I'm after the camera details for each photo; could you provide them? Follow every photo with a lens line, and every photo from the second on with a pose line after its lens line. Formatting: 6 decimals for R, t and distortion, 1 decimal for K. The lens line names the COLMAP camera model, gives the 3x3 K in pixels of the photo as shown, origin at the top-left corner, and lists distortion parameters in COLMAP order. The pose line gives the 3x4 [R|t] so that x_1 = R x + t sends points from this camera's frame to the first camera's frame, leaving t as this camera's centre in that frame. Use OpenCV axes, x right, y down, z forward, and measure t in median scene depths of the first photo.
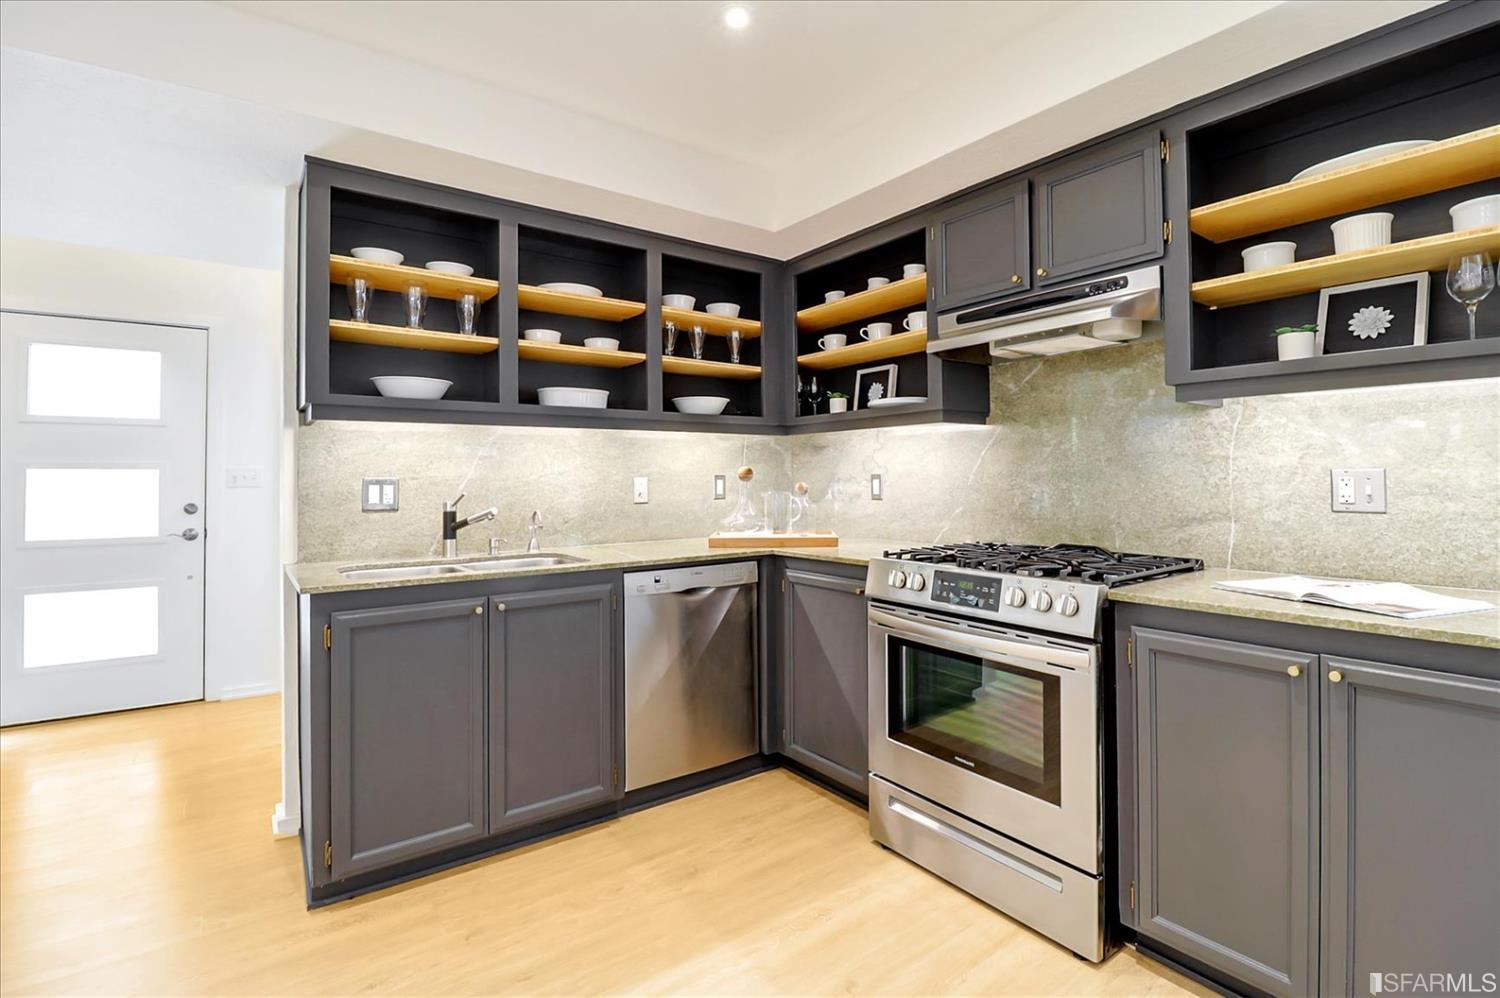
lens RADIAL K [[706.3, 0, 758.2], [0, 706.3, 462.4], [0, 0, 1]] dist [-0.006313, -0.004951]
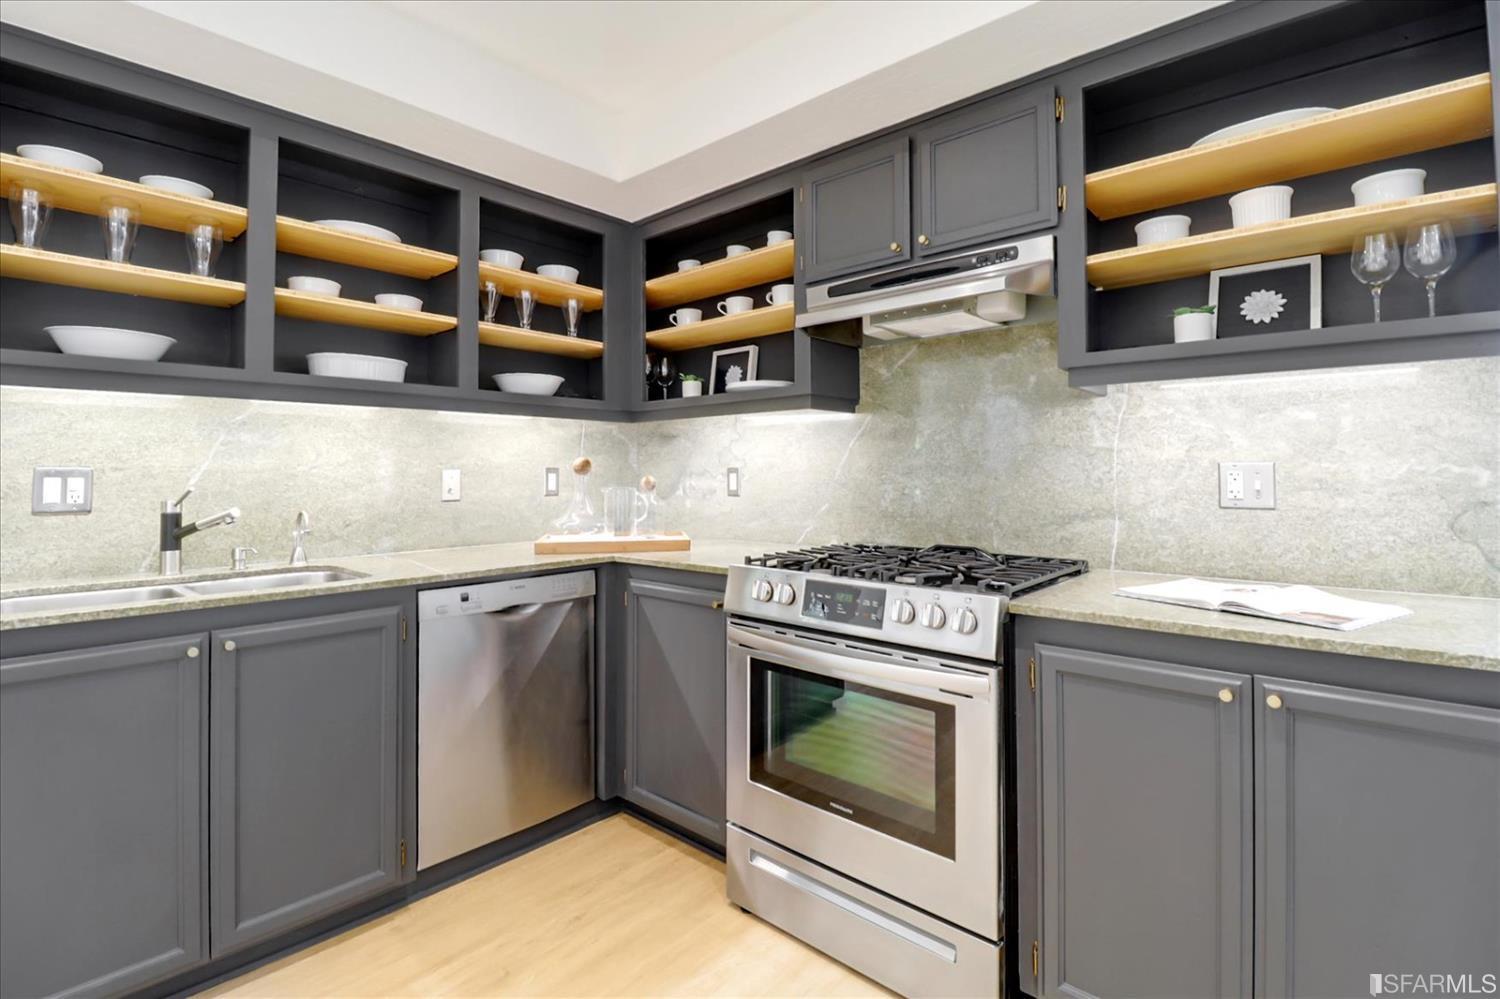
lens RADIAL K [[706.3, 0, 755.9], [0, 706.3, 452.9], [0, 0, 1]] dist [-0.006313, -0.004951]
pose [[0.977927, 0.010261, 0.208696, 0.011324], [-0.008504, 0.999920, -0.009312, 0.007994], [-0.208775, 0.007331, 0.977936, 0.160279]]
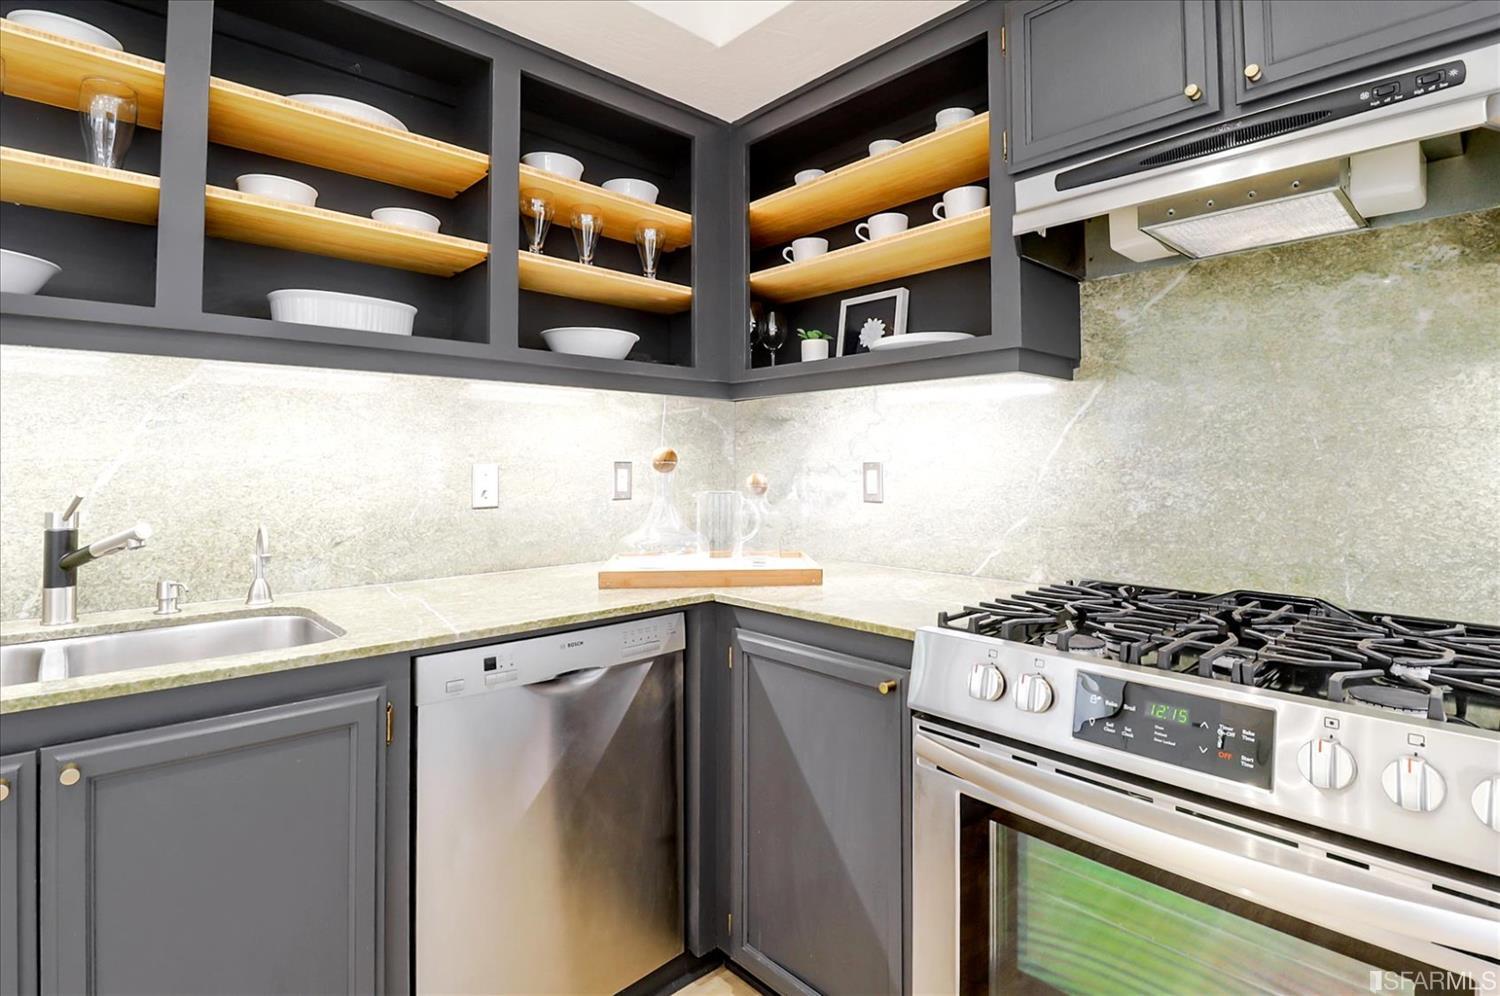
lens RADIAL K [[706.3, 0, 761.4], [0, 706.3, 450.5], [0, 0, 1]] dist [-0.006313, -0.004951]
pose [[0.992218, 0.010584, 0.124062, -0.013515], [-0.010892, 0.999939, 0.001810, 0.008180], [-0.124036, -0.003147, 0.992273, 0.494739]]
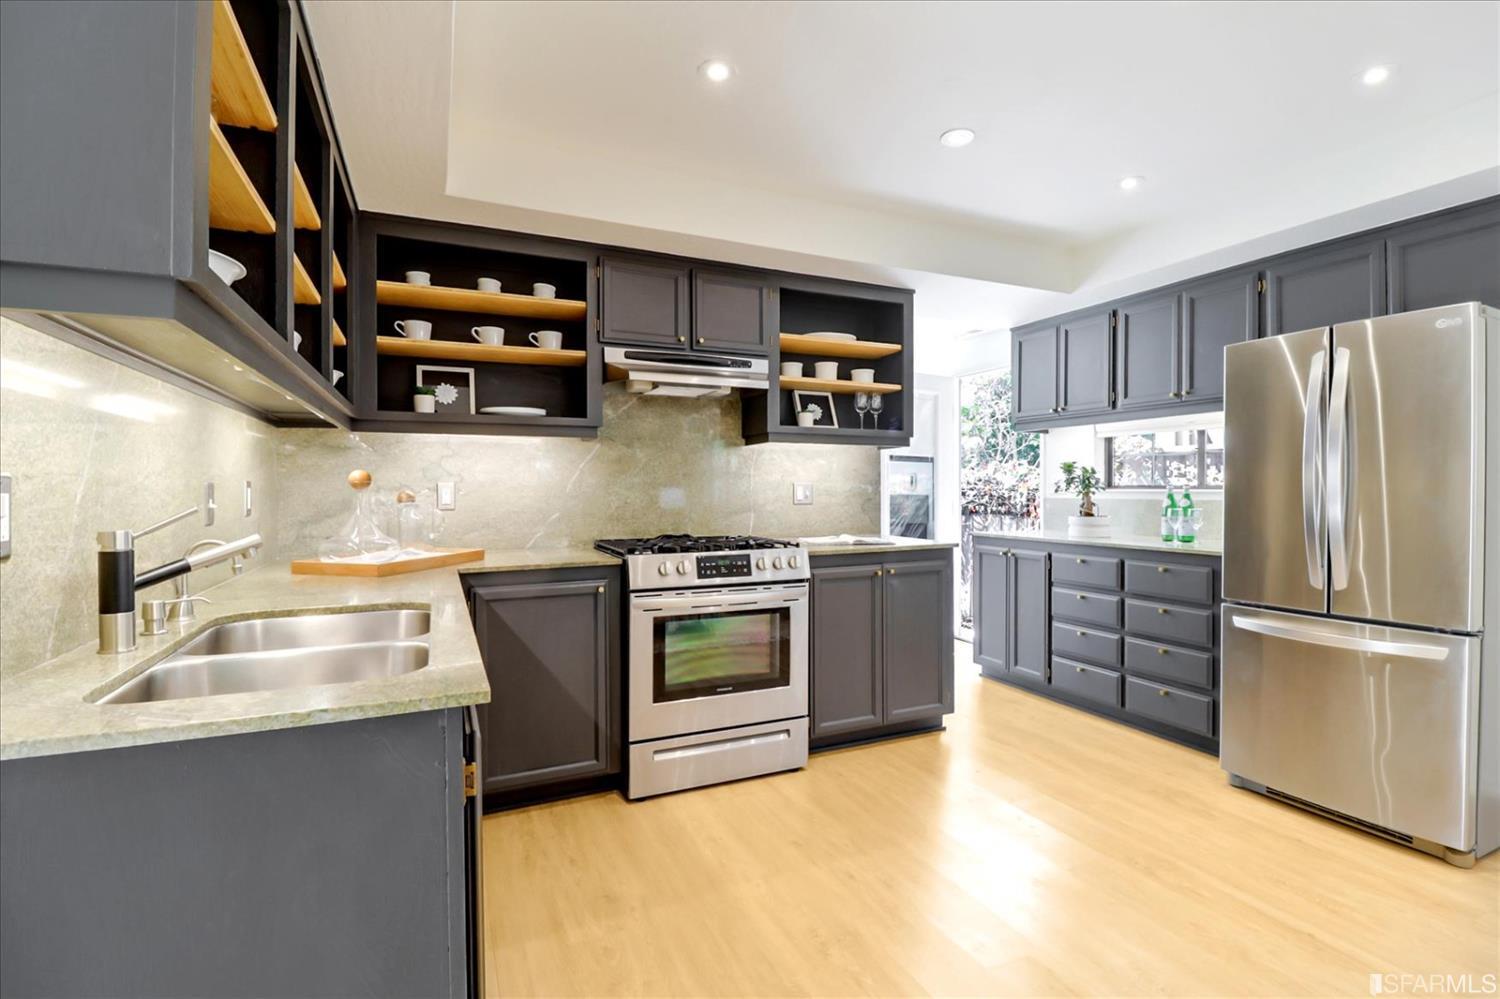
lens RADIAL K [[706.3, 0, 759.7], [0, 706.3, 492.1], [0, 0, 1]] dist [-0.006313, -0.004951]
pose [[0.185191, -0.000884, 0.982702, -0.873167], [-0.019673, 0.999796, 0.004607, 0.022014], [-0.982506, -0.020186, 0.185136, 0.558248]]
